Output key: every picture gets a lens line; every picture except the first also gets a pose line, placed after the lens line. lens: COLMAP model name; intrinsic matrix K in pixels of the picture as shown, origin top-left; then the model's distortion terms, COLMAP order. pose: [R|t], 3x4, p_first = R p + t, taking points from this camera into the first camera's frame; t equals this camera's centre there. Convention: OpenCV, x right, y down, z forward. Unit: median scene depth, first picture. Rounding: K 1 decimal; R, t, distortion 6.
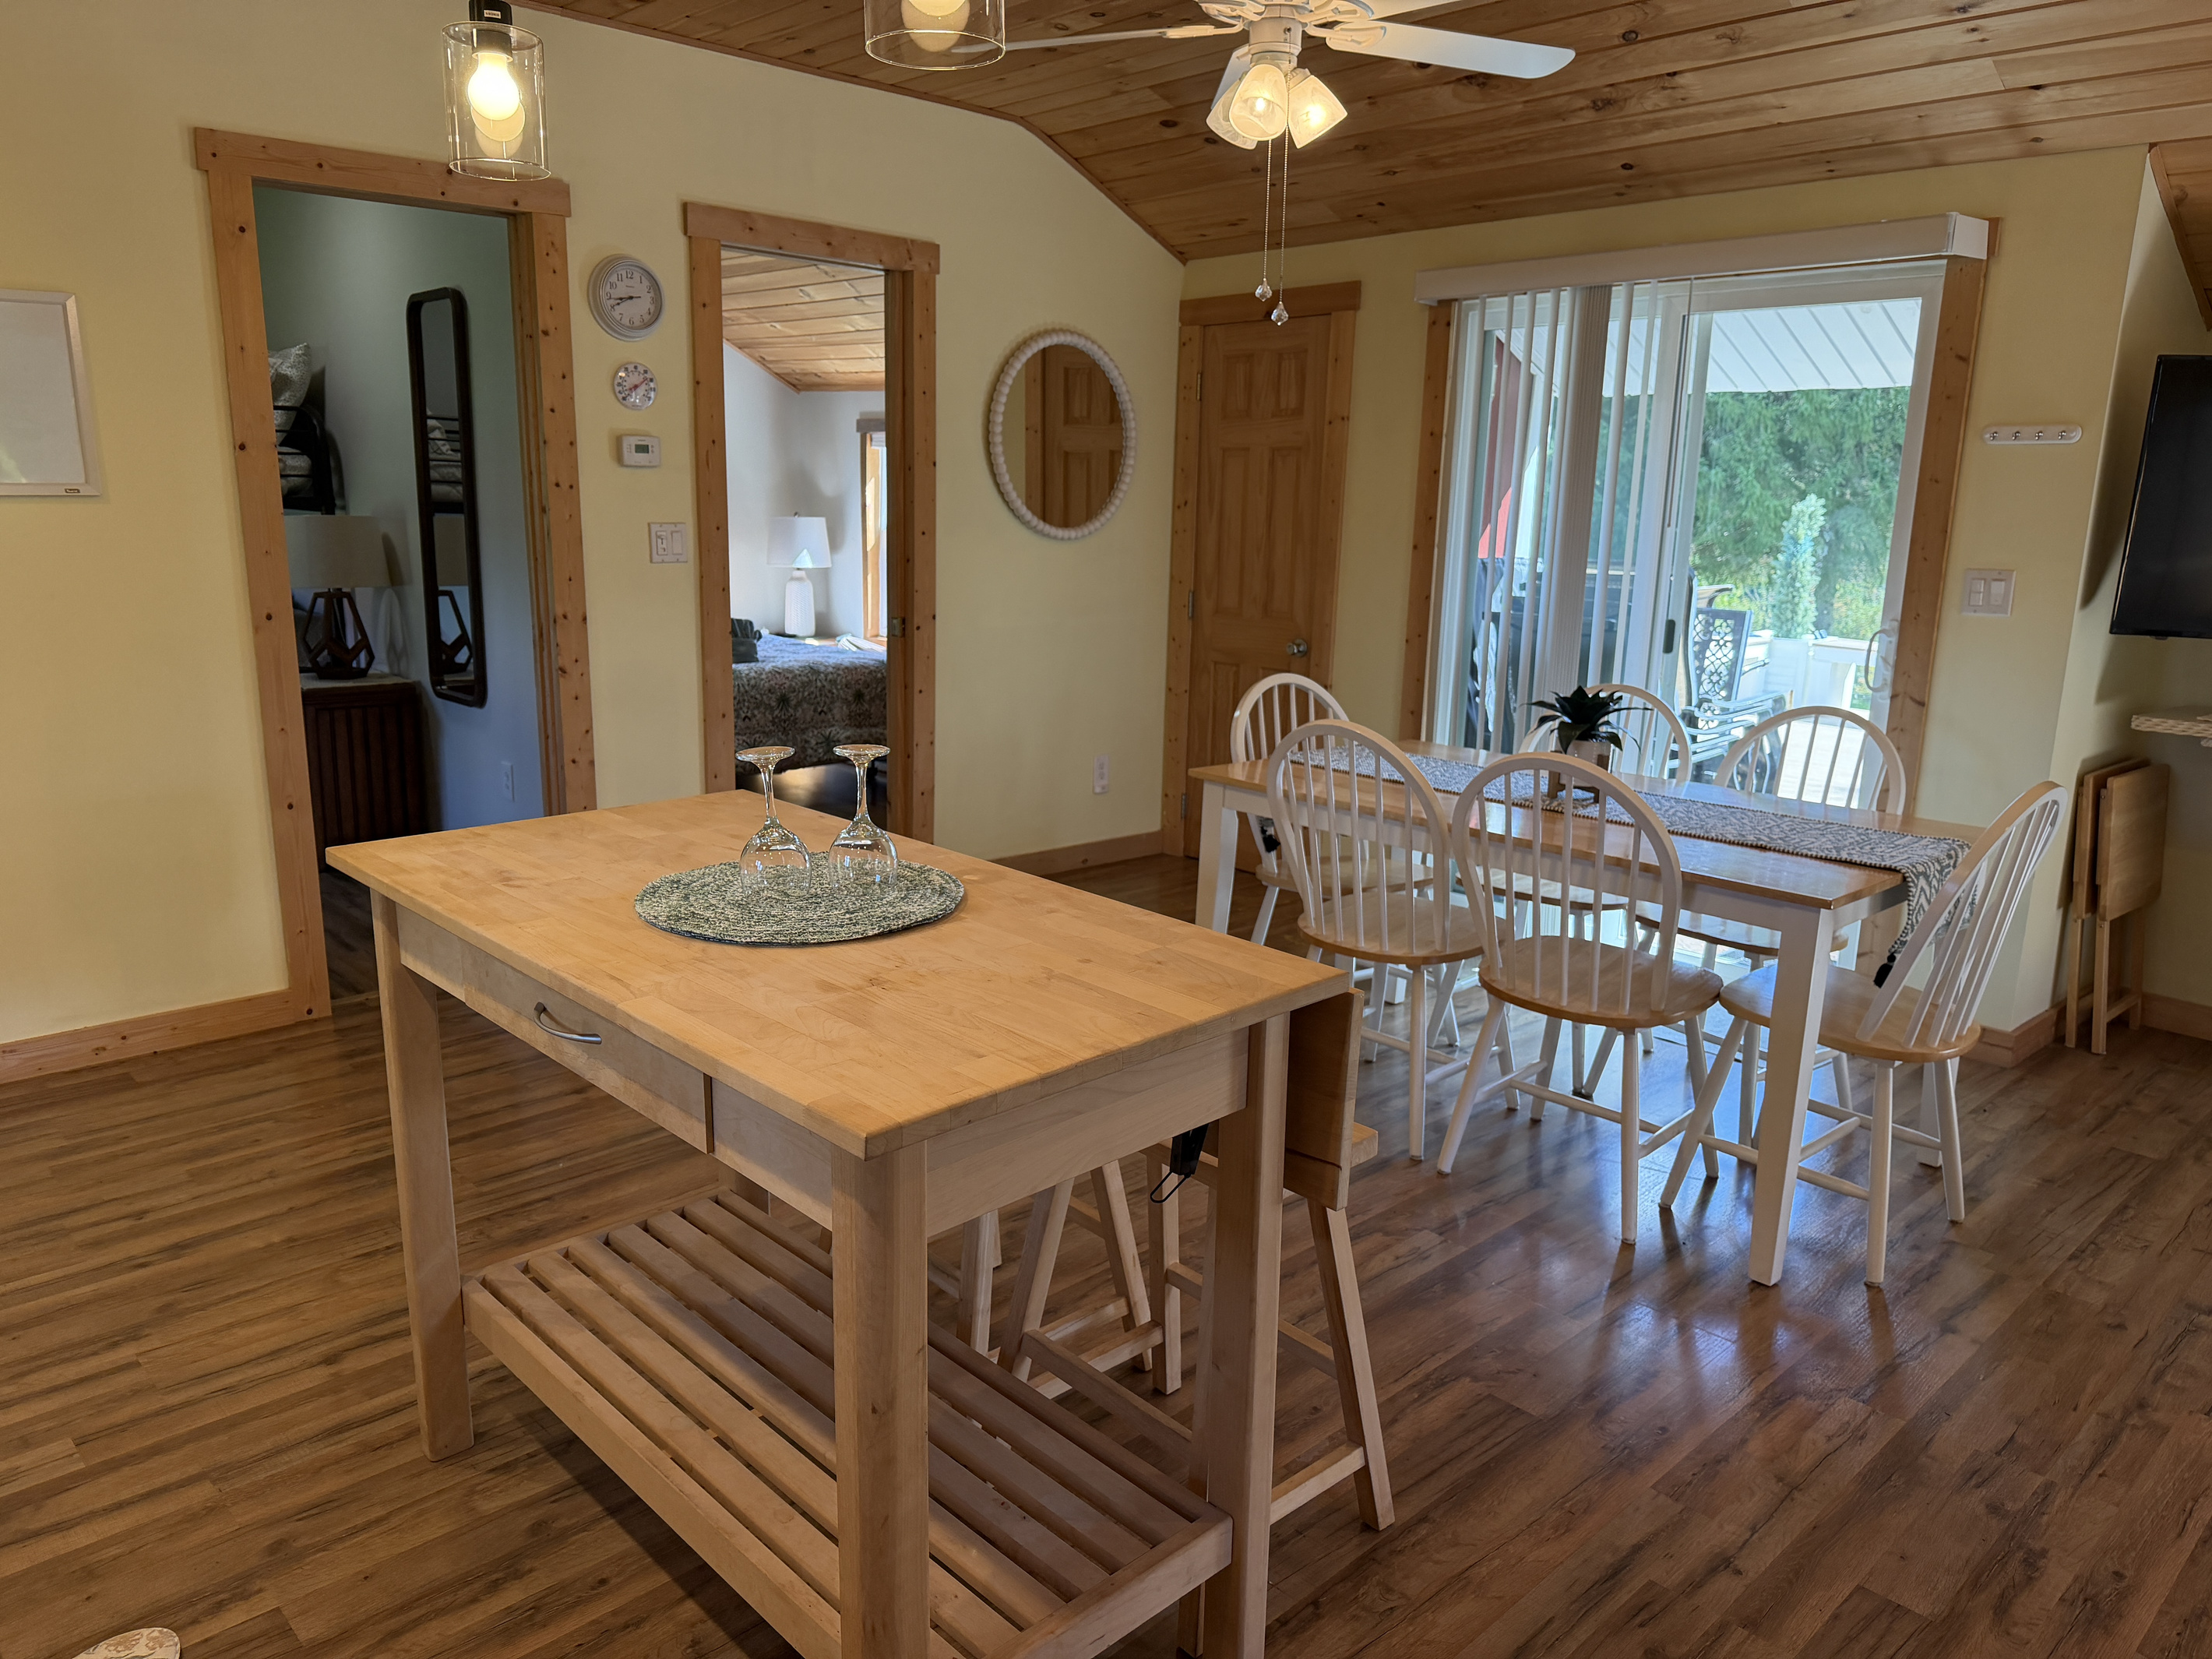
lens RADIAL K [[1548.8, 0, 1109.4], [0, 1548.8, 852.2], [0, 0, 1]] dist [0.073731, -0.103263]
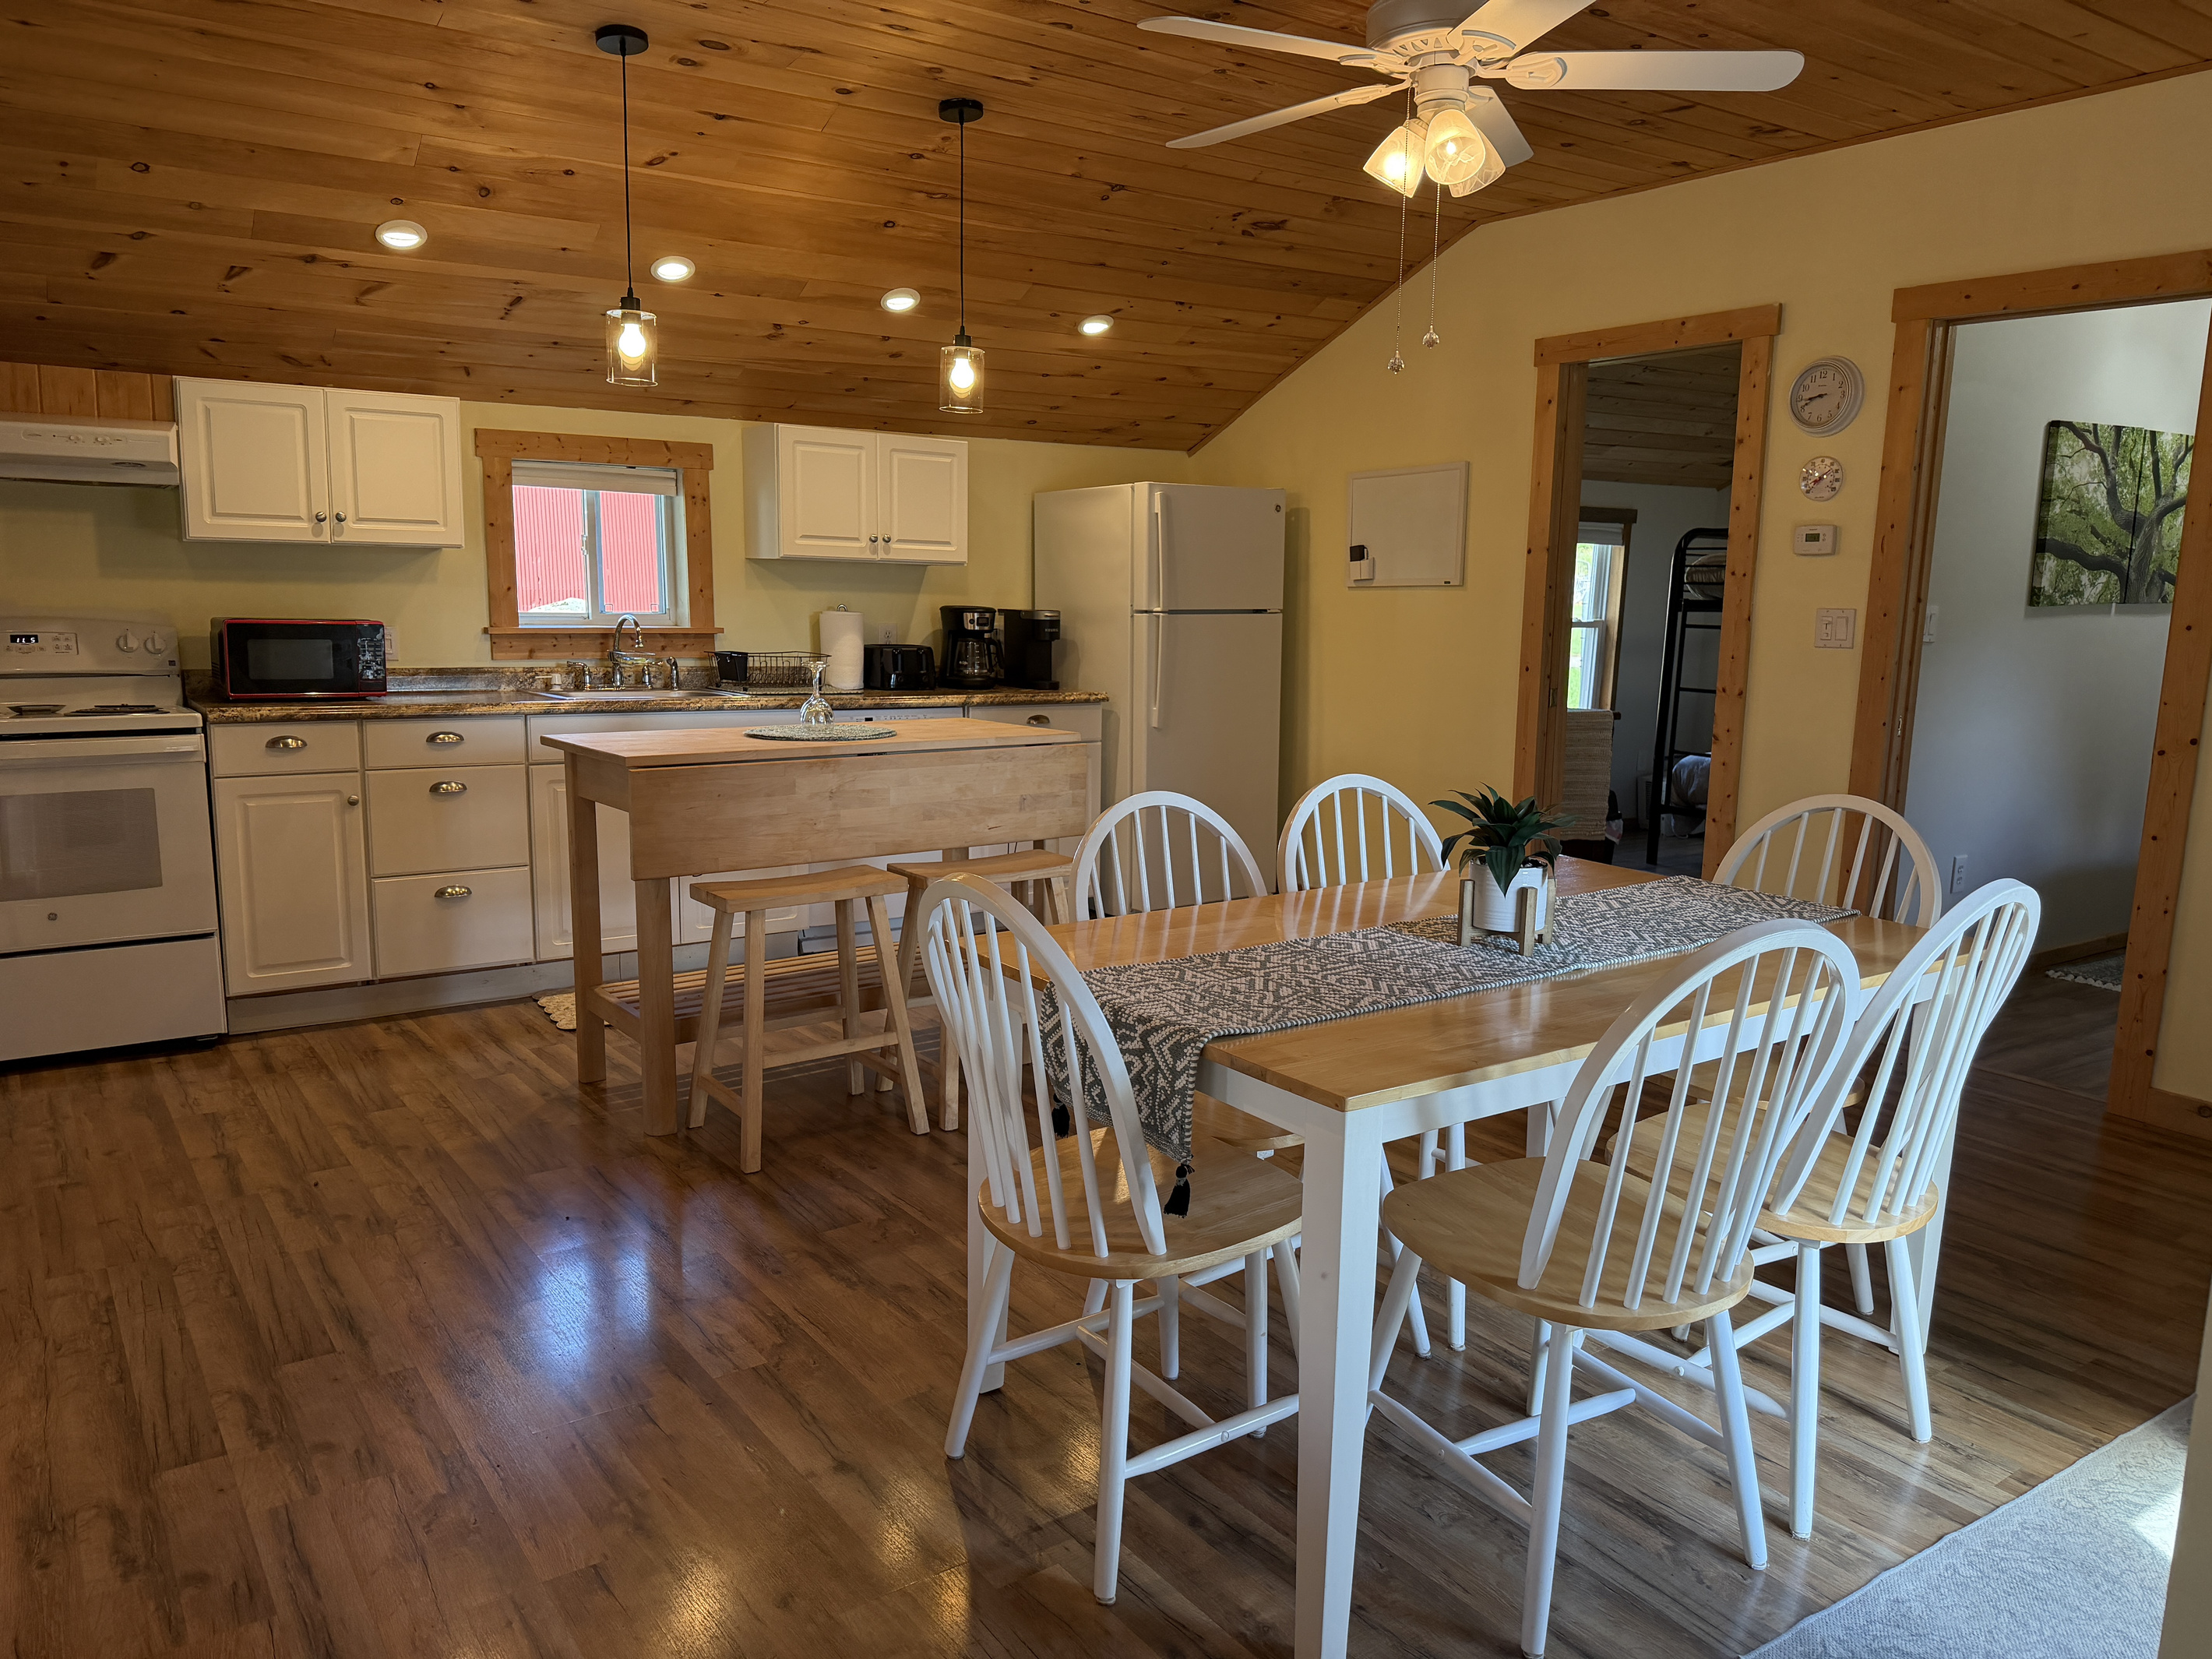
lens RADIAL K [[1568.8, 0, 1082.0], [0, 1568.8, 837.3], [0, 0, 1]] dist [0.095178, -0.152568]
pose [[-0.145931, 0.129580, -0.980772, 0.827718], [-0.249255, 0.954586, 0.163208, -0.120099], [0.957380, 0.268280, -0.107005, 0.702427]]
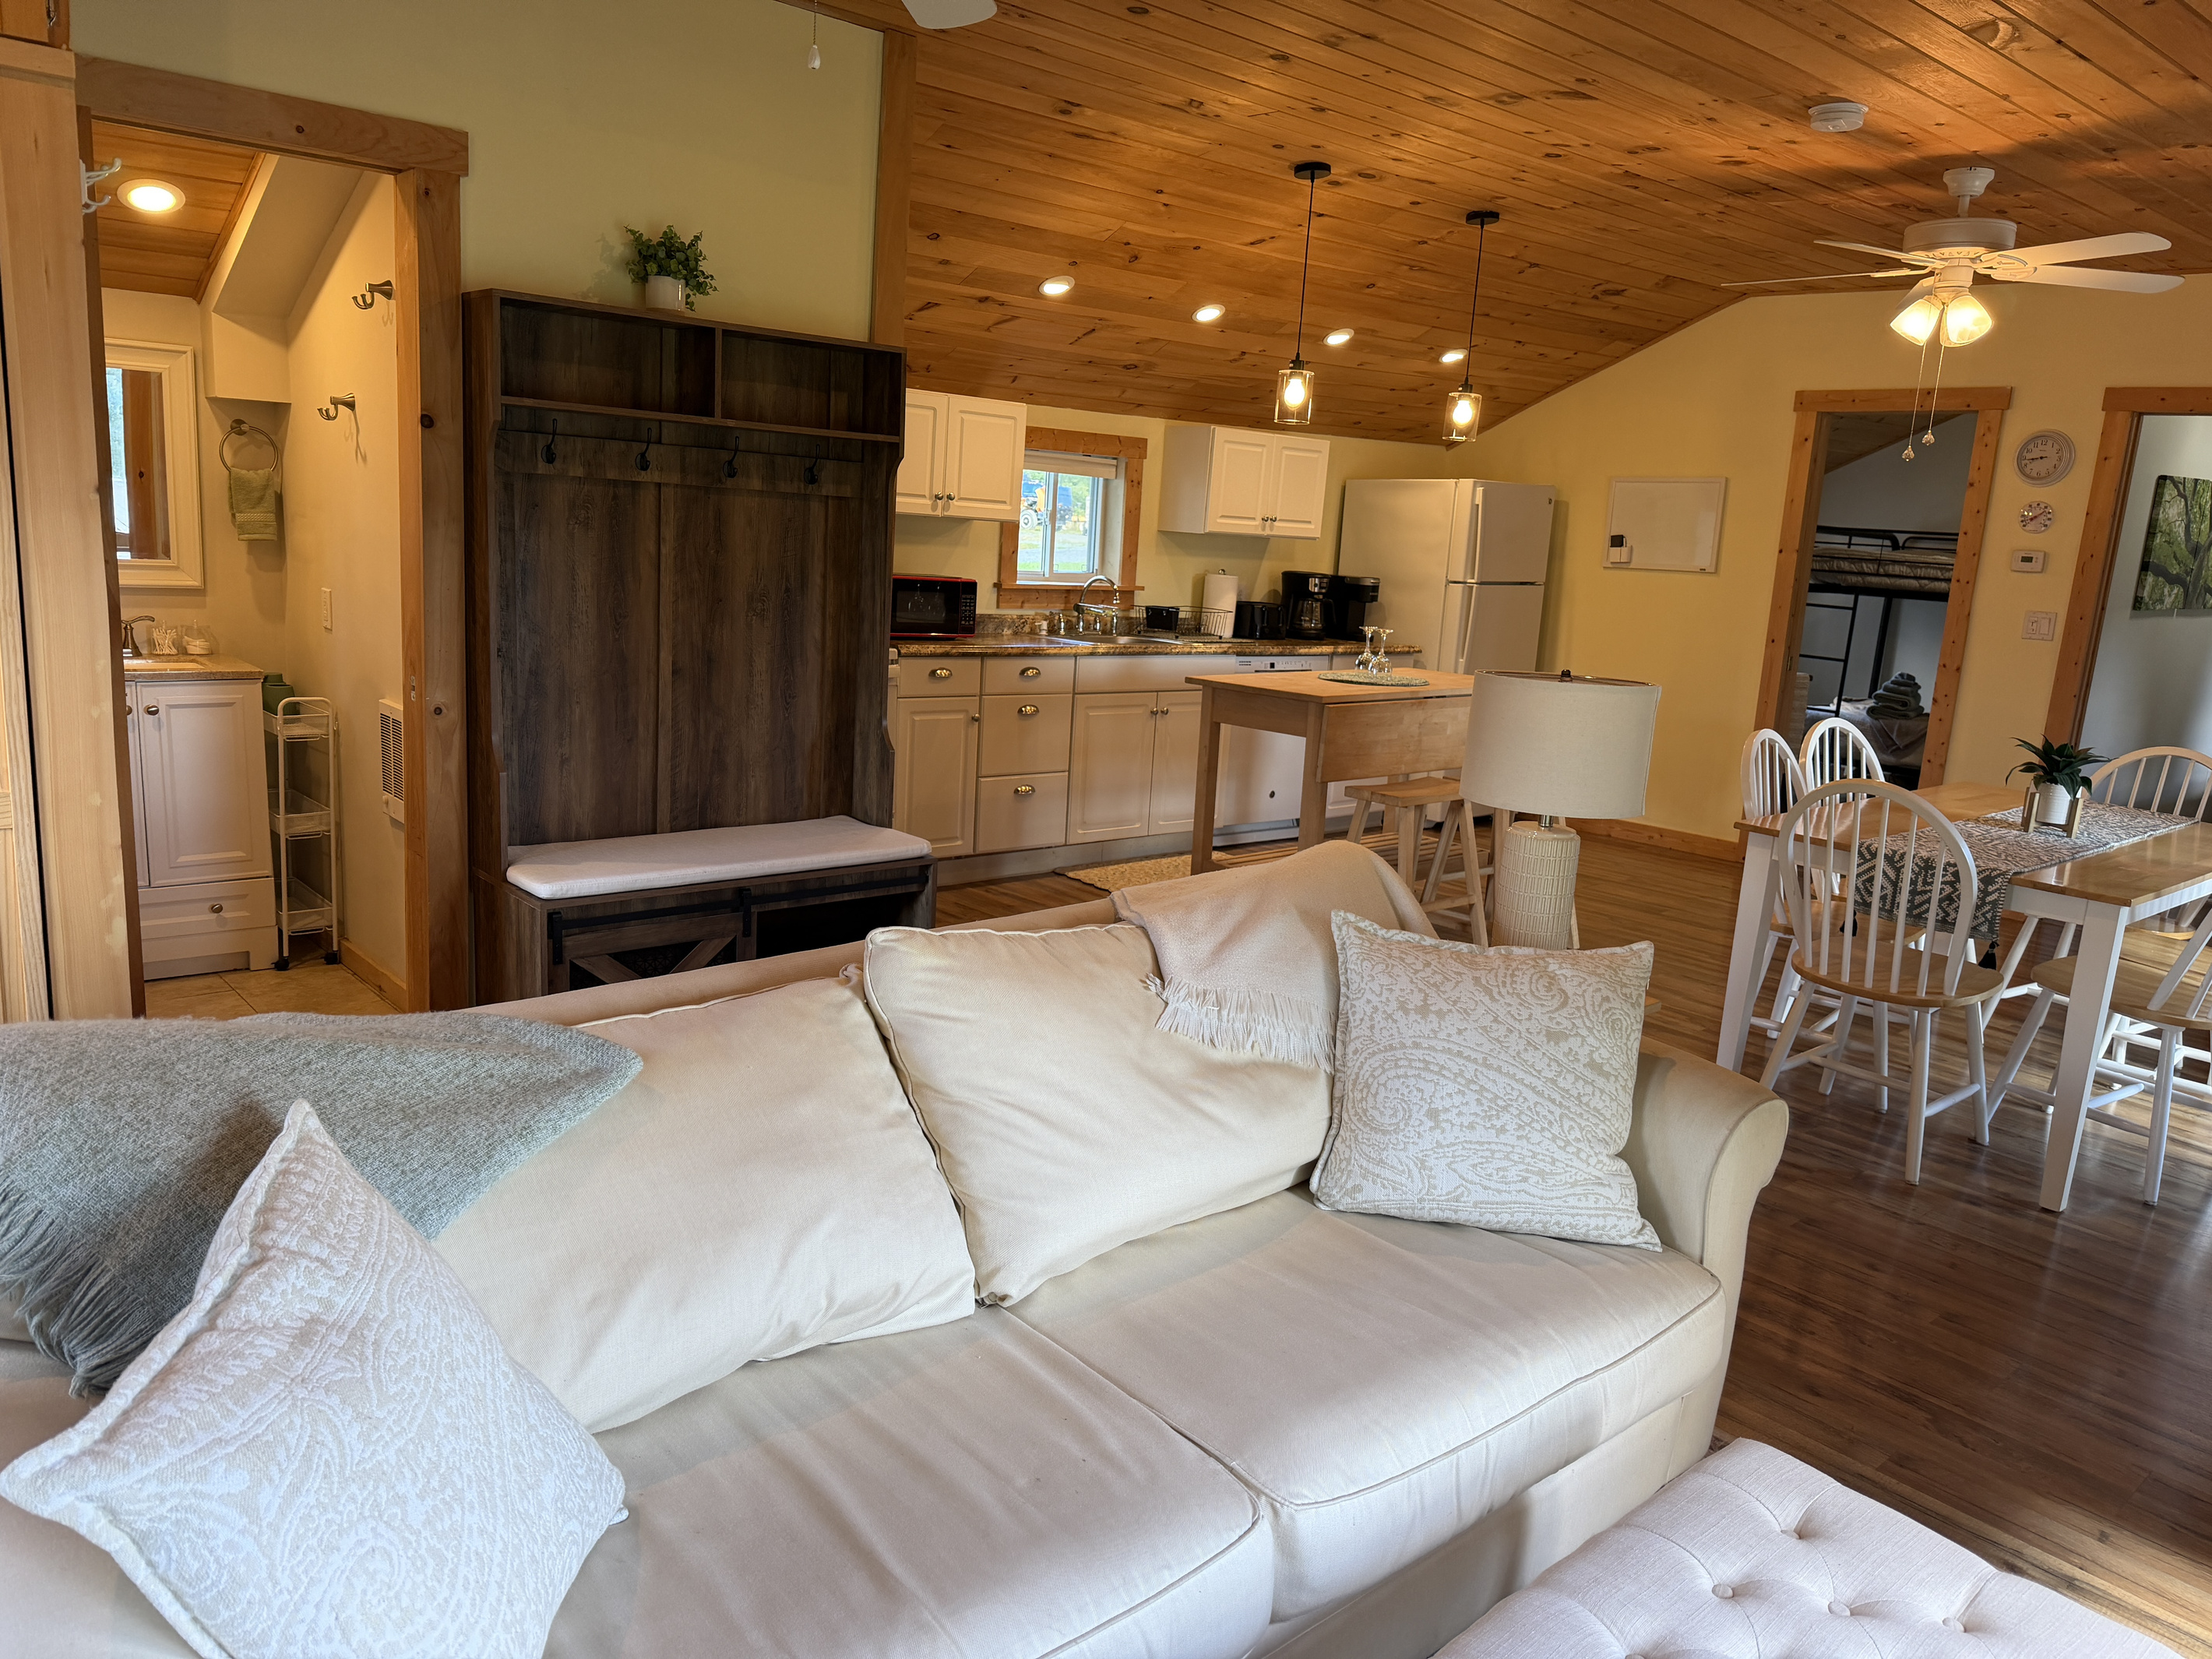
lens RADIAL K [[1551.0, 0, 1110.9], [0, 1551.0, 833.7], [0, 0, 1]] dist [0.108781, -0.142724]
pose [[-0.032045, 0.173342, -0.984340, 1.203565], [-0.293448, 0.939811, 0.175054, -0.028405], [0.955438, 0.294462, 0.020751, 0.239313]]
